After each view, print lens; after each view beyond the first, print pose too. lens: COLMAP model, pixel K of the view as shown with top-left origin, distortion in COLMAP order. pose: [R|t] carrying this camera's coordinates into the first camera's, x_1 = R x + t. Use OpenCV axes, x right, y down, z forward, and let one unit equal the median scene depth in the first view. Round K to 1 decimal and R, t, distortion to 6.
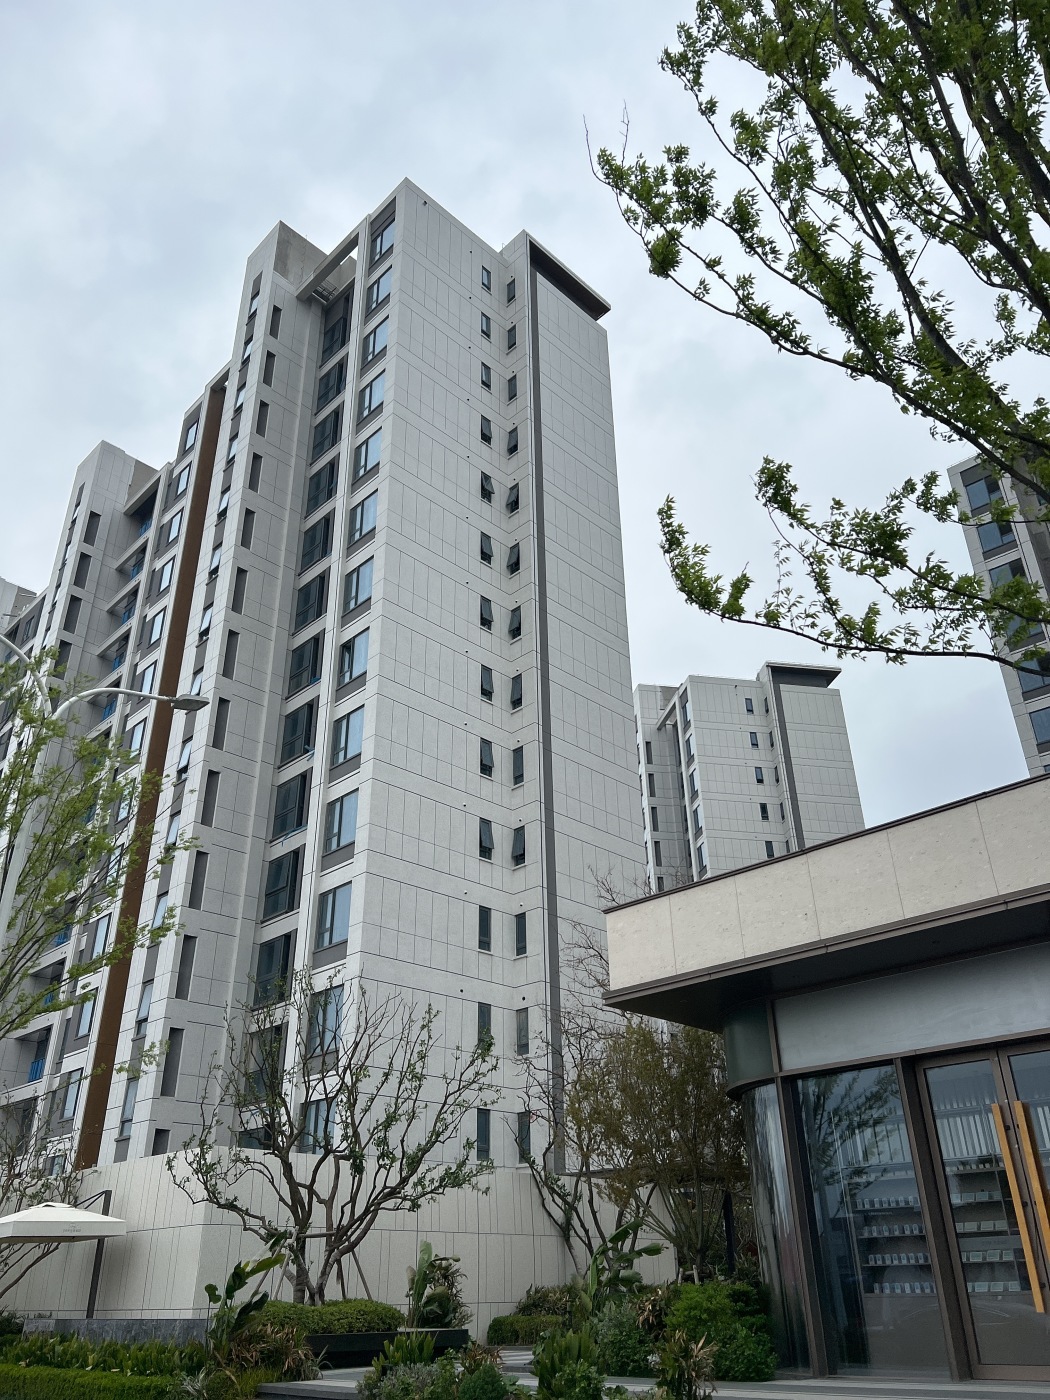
lens RADIAL K [[1069.5, 0, 509.8], [0, 1069.5, 702.9], [0, 0, 1]] dist [0.065964, -0.057539]
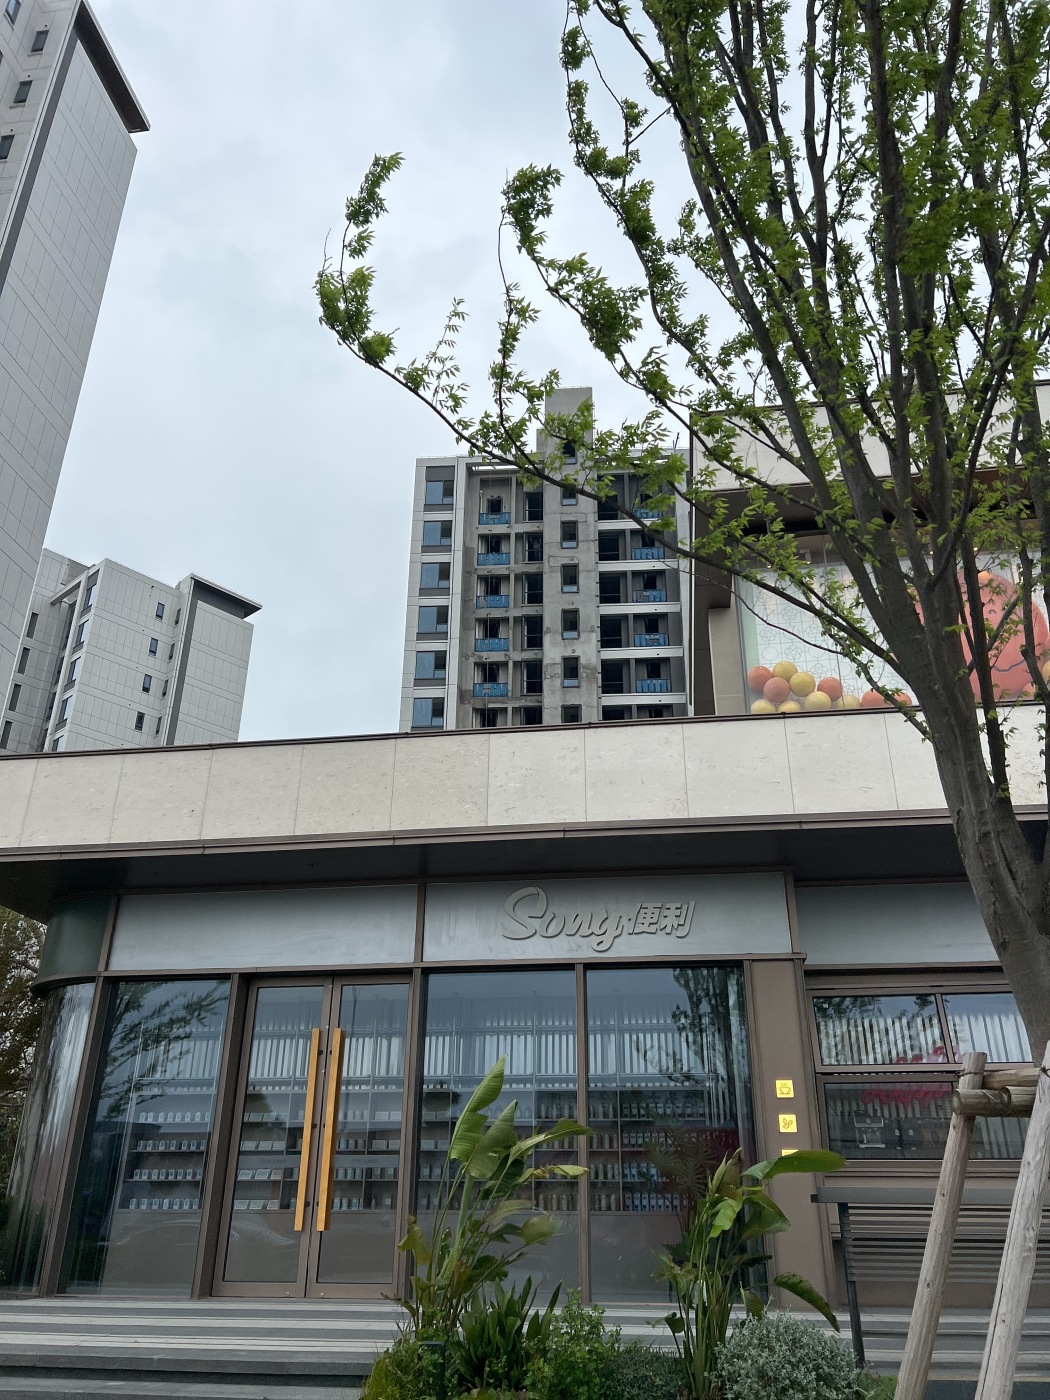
lens RADIAL K [[1069.5, 0, 509.8], [0, 1069.5, 702.9], [0, 0, 1]] dist [0.065964, -0.057539]
pose [[0.804564, 0.279776, 0.523834, -0.009934], [-0.310460, 0.950094, -0.030599, 0.033701], [-0.506252, -0.138011, 0.851271, 0.058922]]
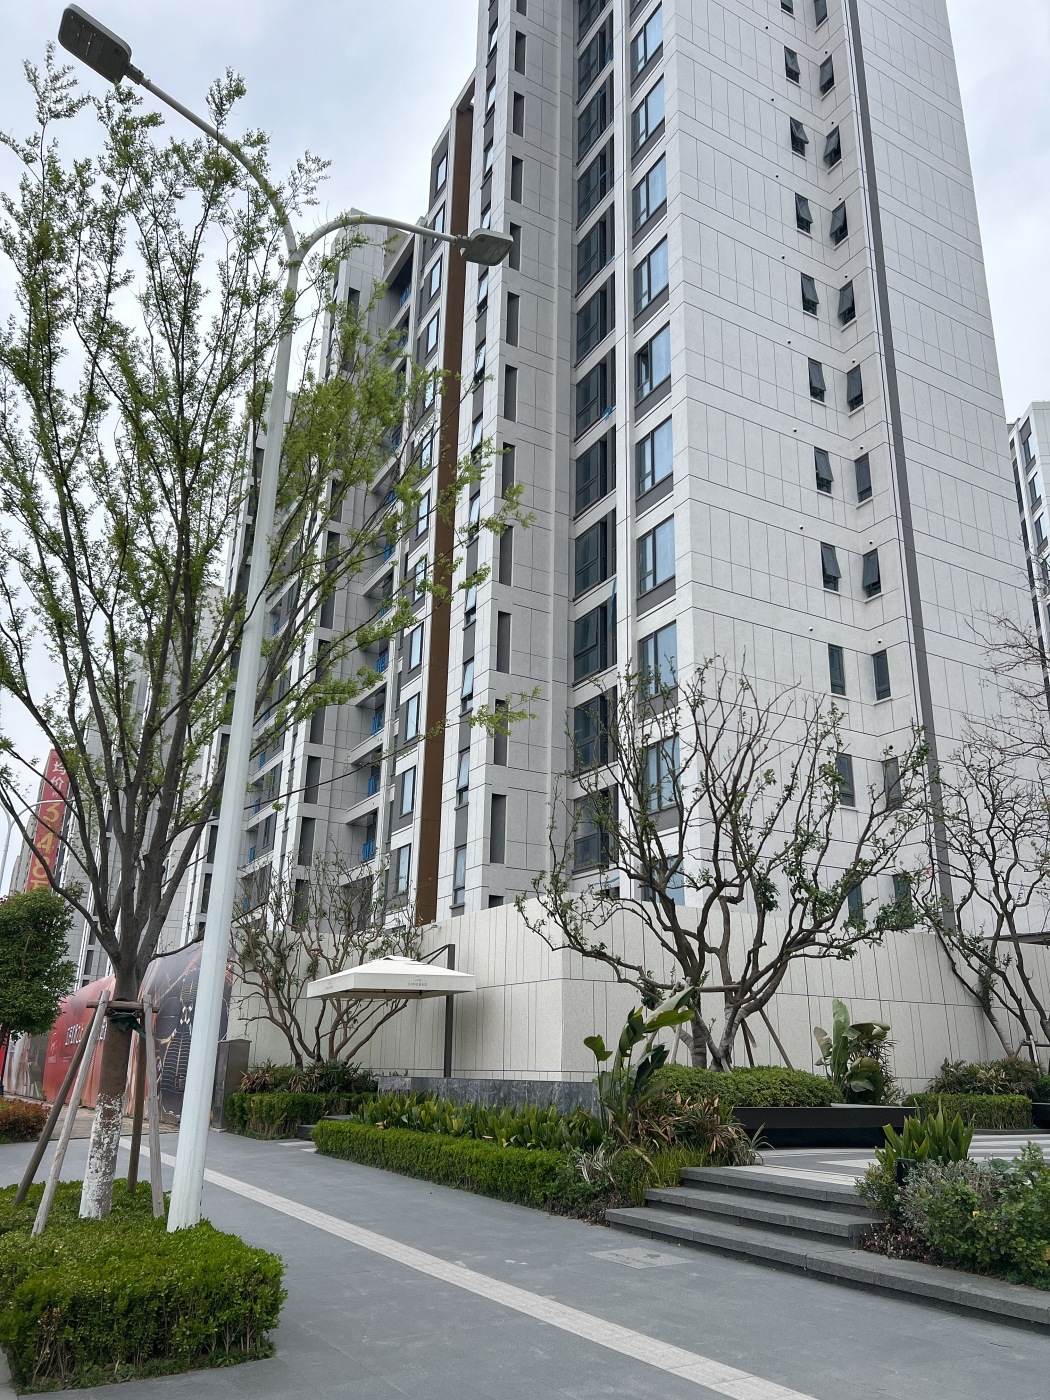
lens RADIAL K [[1064.3, 0, 525.0], [0, 1064.3, 700.0], [0, 0, 1]] dist [0.080921, -0.137355]
pose [[0.967510, -0.058018, -0.246087, -0.059442], [0.098557, 0.982866, 0.155761, 0.085955], [0.232834, -0.174954, 0.956650, 0.150175]]
